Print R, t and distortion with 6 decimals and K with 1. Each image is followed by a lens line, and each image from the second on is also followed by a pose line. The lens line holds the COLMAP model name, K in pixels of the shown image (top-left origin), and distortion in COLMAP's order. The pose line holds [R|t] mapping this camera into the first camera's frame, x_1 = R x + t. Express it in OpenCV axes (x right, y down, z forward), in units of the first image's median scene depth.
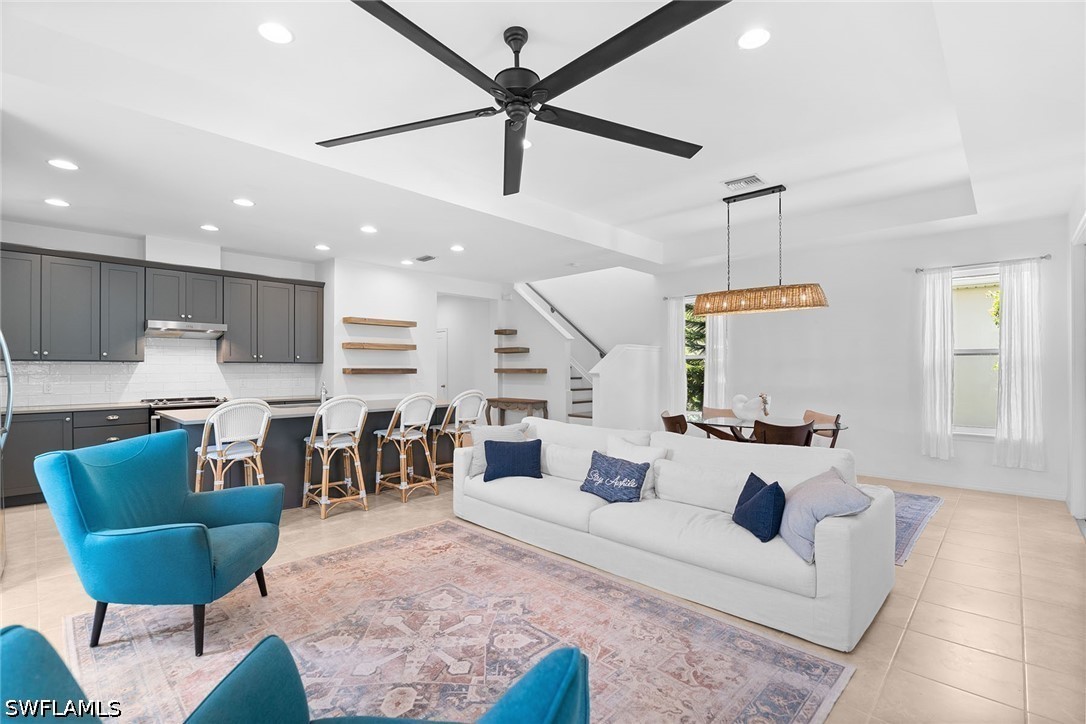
lens RADIAL K [[488.1, 0, 542.9], [0, 488.1, 373.1], [0, 0, 1]] dist [0.000648, -0.001391]
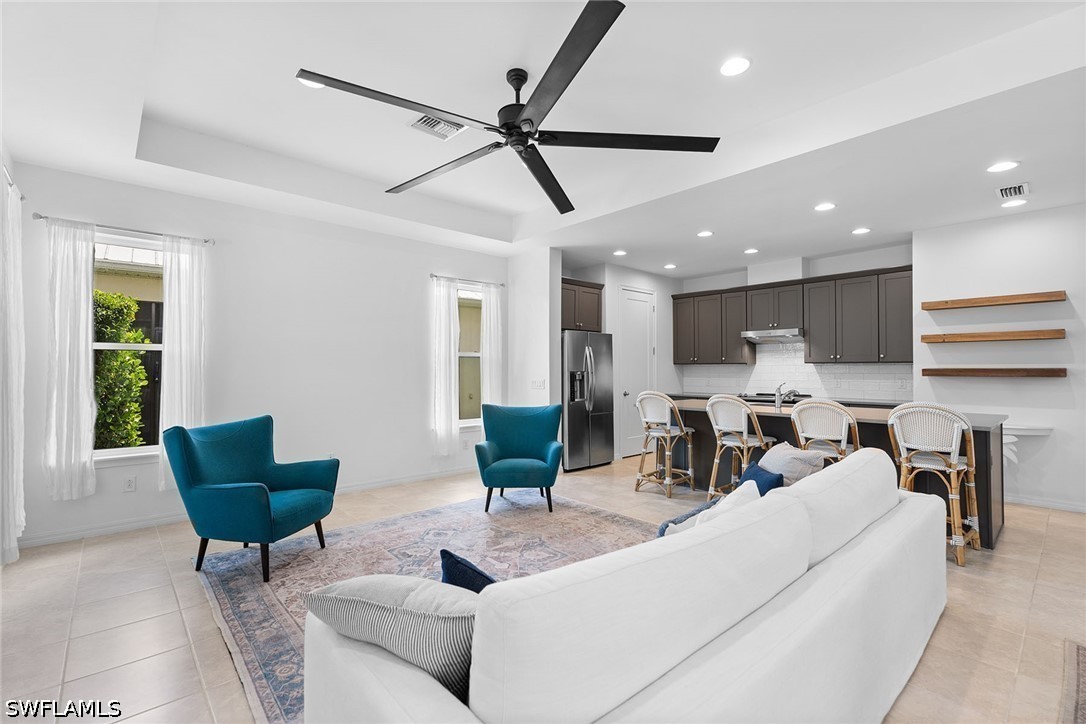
lens RADIAL K [[488.1, 0, 536.7], [0, 488.1, 360.7], [0, 0, 1]] dist [0.000648, -0.001391]
pose [[-0.086225, -0.021107, -0.996052, 0.542771], [-0.013291, 0.999711, -0.020034, 0.002049], [0.996187, 0.011511, -0.086481, 0.585709]]
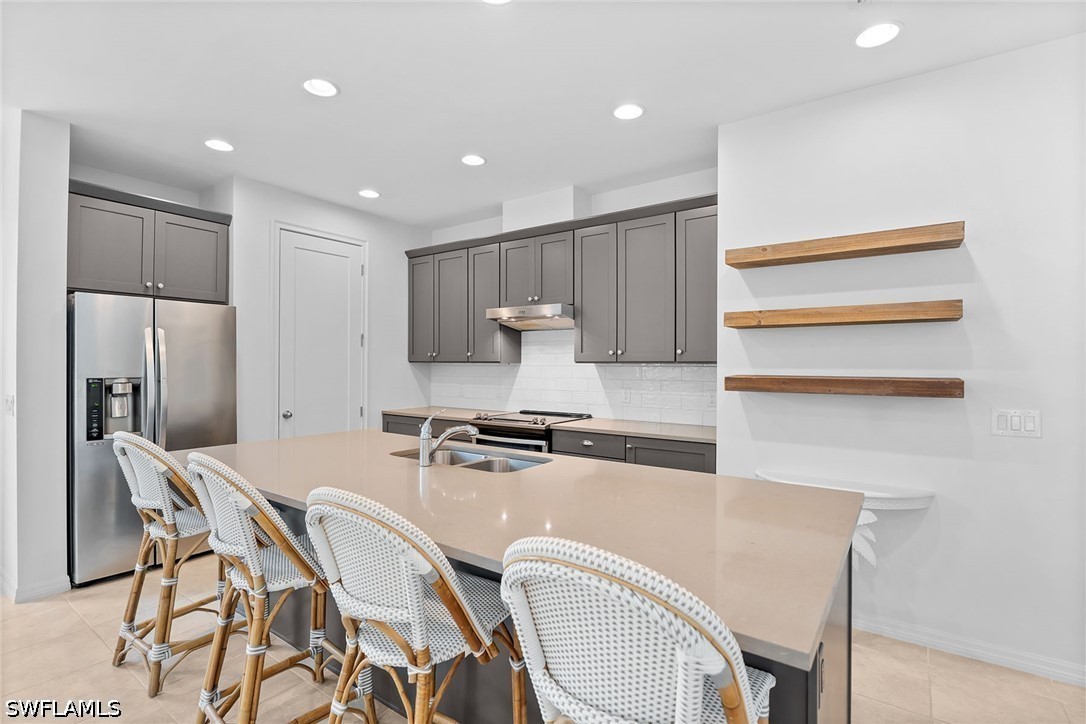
lens RADIAL K [[515.9, 0, 541.1], [0, 515.9, 360.6], [0, 0, 1]] dist [-0.011027, 0.000316]
pose [[0.125822, -0.008426, -0.992017, 0.015192], [-0.015799, 0.999820, -0.010496, -0.019827], [0.991927, 0.016993, 0.125666, 1.010217]]
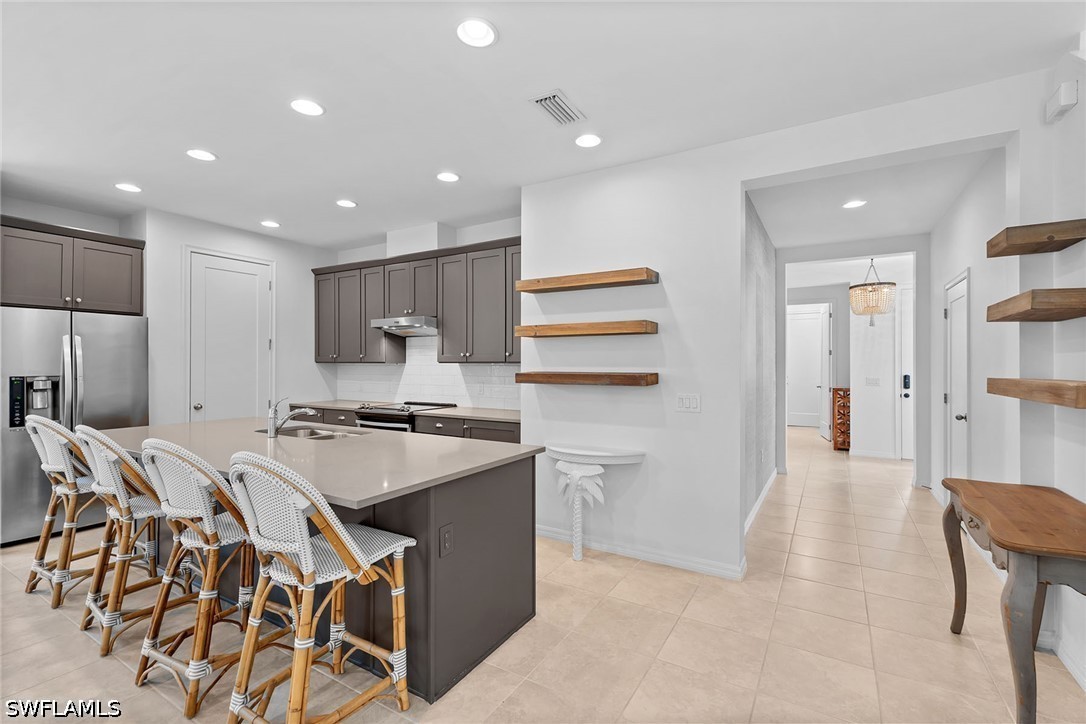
lens RADIAL K [[488.1, 0, 545.4], [0, 488.1, 359.7], [0, 0, 1]] dist [0.000648, -0.001391]
pose [[0.211154, -0.010566, -0.977396, 0.202687], [-0.012707, 0.999827, -0.013553, -0.021603], [0.977370, 0.015282, 0.210983, 1.163045]]
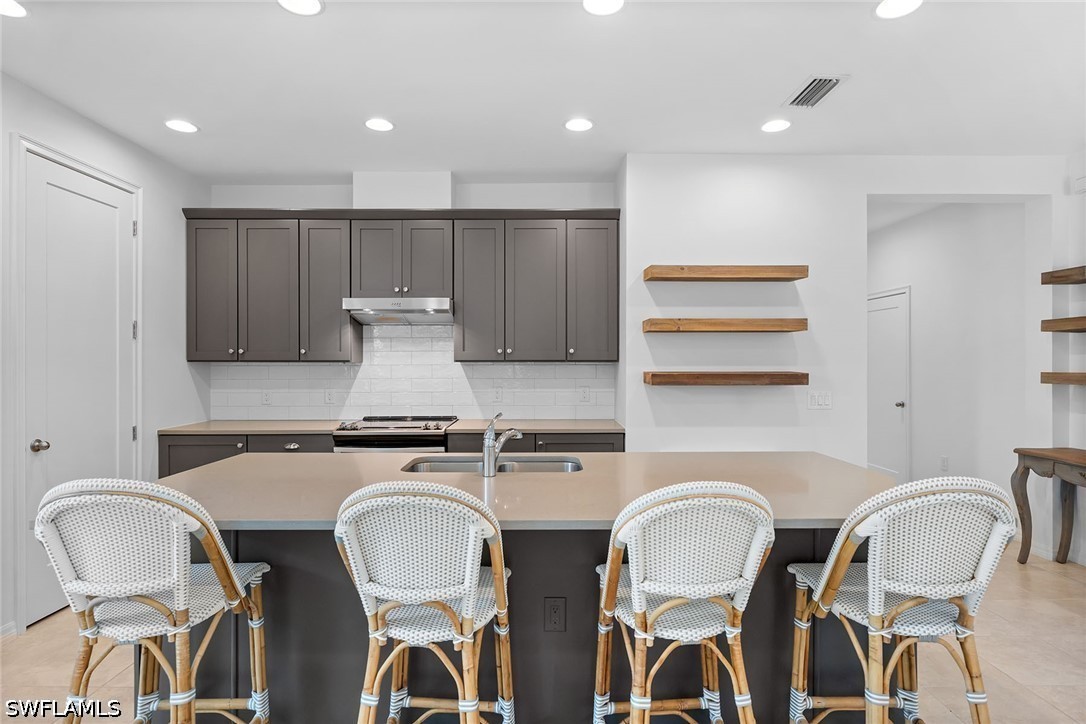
lens RADIAL K [[565.8, 0, 544.1], [0, 565.8, 362.4], [0, 0, 1]] dist [-0.011320, 0.001468]
pose [[0.691958, -0.001991, -0.721935, -0.085572], [-0.006267, 0.999942, -0.008764, -0.018151], [0.721911, 0.010589, 0.691905, 0.692715]]
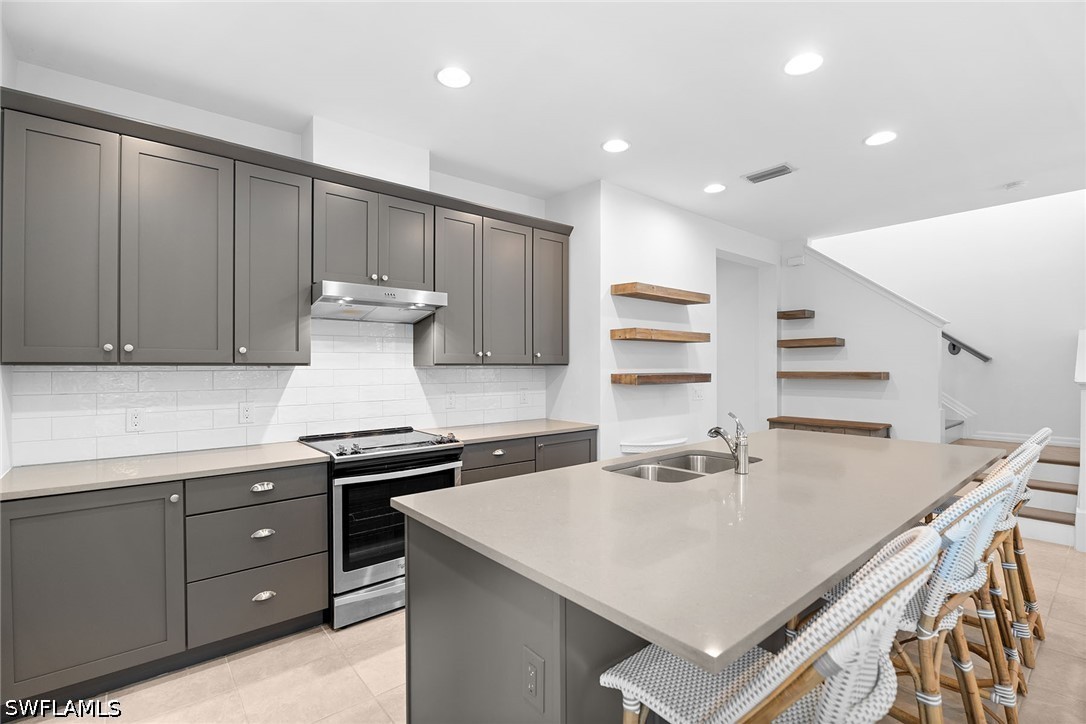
lens RADIAL K [[488.1, 0, 545.2], [0, 488.1, 372.9], [0, 0, 1]] dist [0.000648, -0.001391]
pose [[0.992918, -0.005311, -0.118686, -0.544635], [0.005054, 0.999984, -0.002467, -0.013577], [0.118697, 0.001849, 0.992929, 0.557280]]
